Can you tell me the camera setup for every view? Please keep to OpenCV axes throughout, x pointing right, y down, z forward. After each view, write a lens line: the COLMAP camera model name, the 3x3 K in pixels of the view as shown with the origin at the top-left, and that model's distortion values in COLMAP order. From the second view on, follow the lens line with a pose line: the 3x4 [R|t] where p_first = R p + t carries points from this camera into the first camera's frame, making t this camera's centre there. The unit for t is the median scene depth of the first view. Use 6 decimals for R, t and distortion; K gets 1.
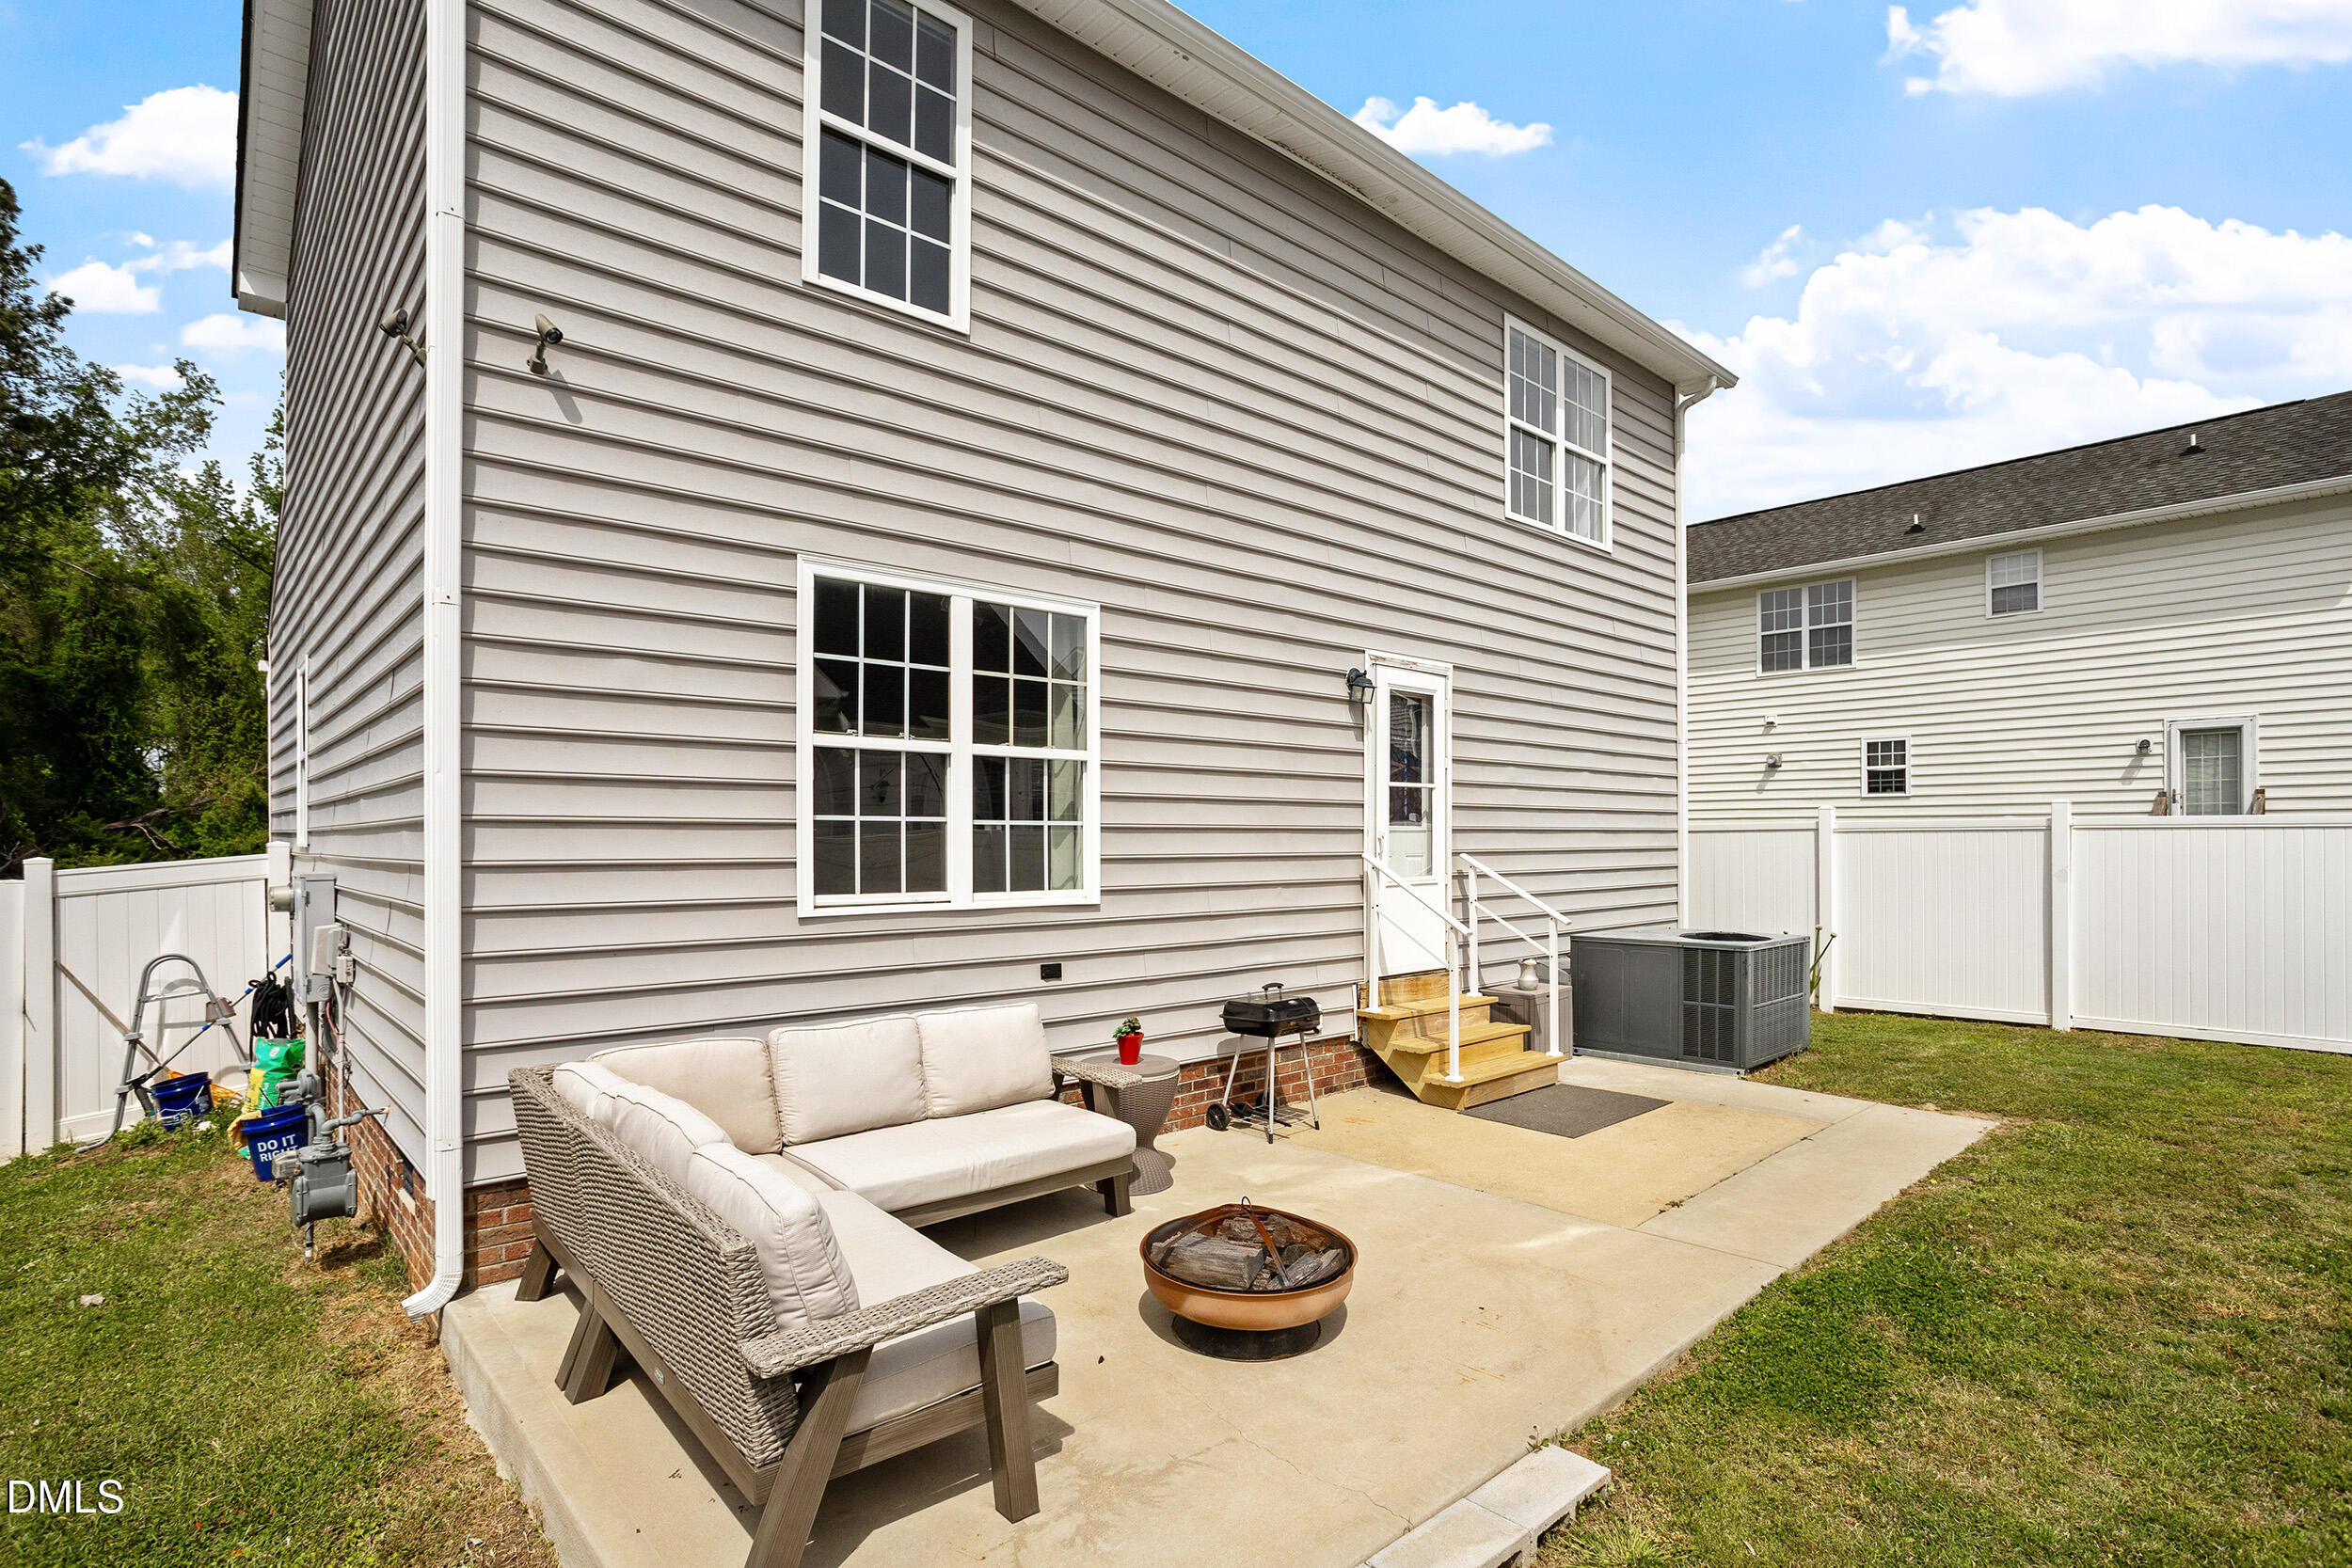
lens RADIAL K [[1138.9, 0, 1173.7], [0, 1138.9, 838.9], [0, 0, 1]] dist [-0.027641, 0.006917]
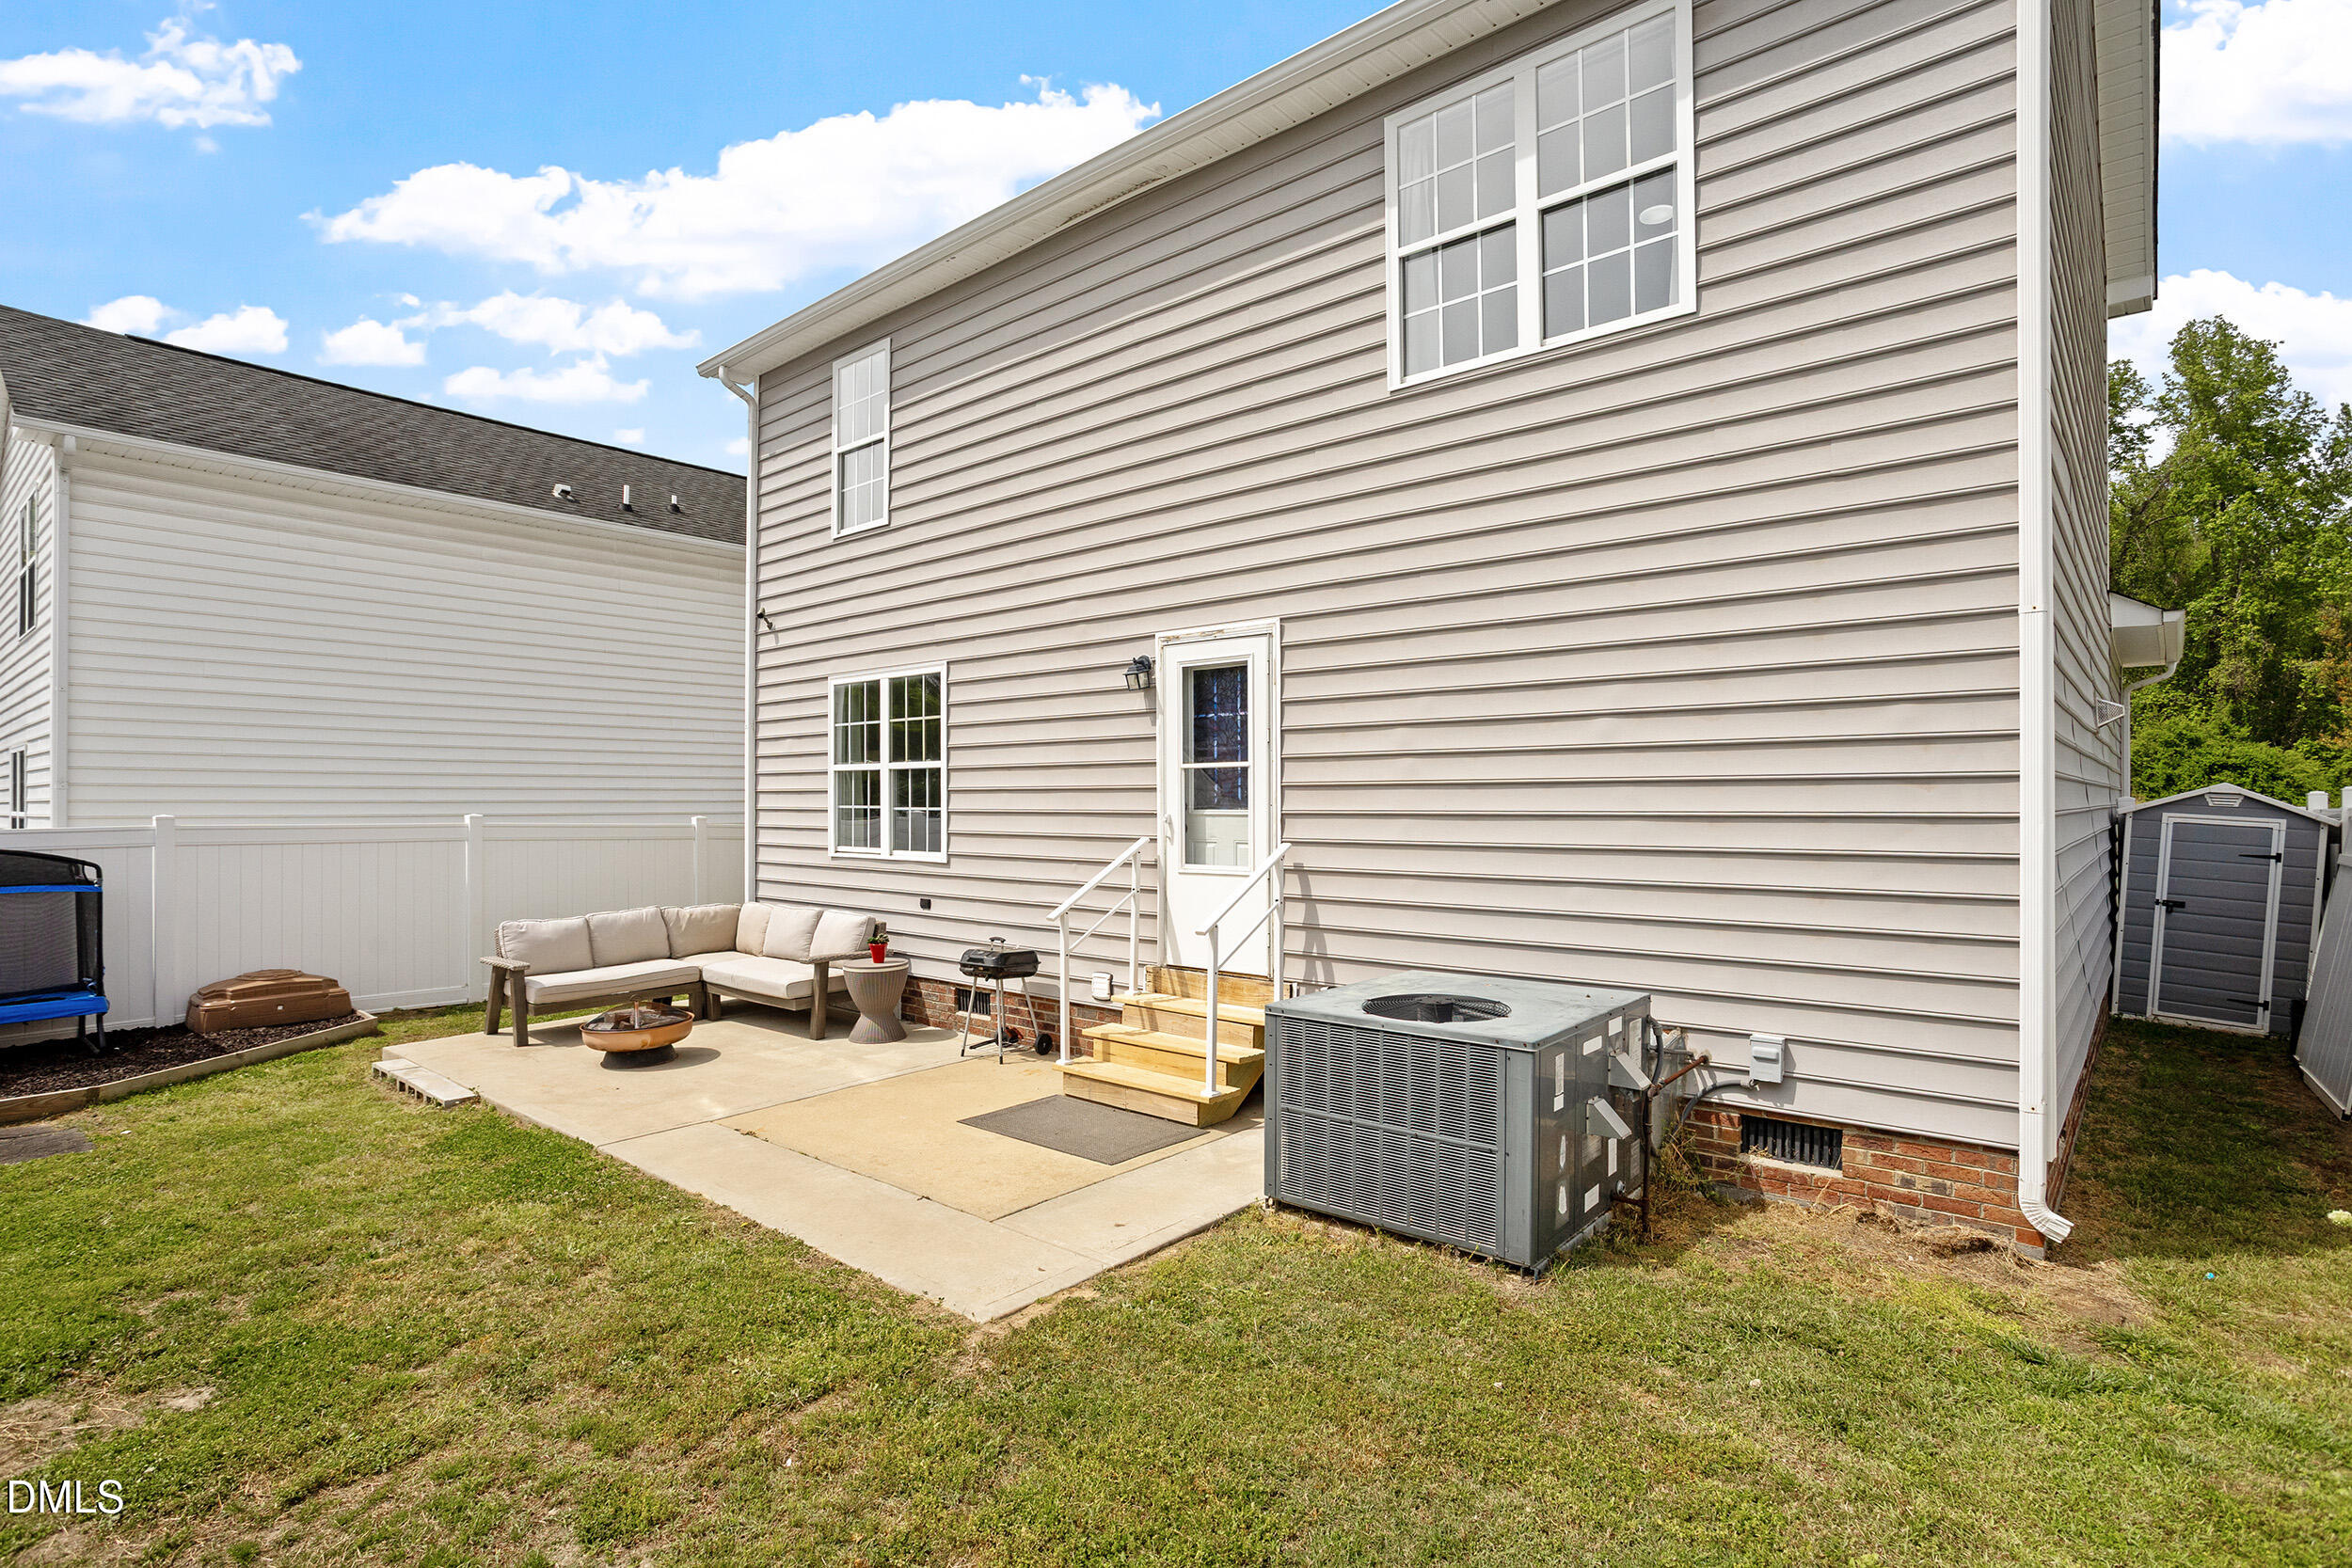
lens RADIAL K [[1168.3, 0, 1131.6], [0, 1168.3, 765.8], [0, 0, 1]] dist [0.003282, 0.005603]
pose [[0.100099, -0.022167, -0.994731, 1.579101], [0.006846, 0.999743, -0.021590, -0.037555], [0.994954, -0.004649, 0.100225, 1.163260]]
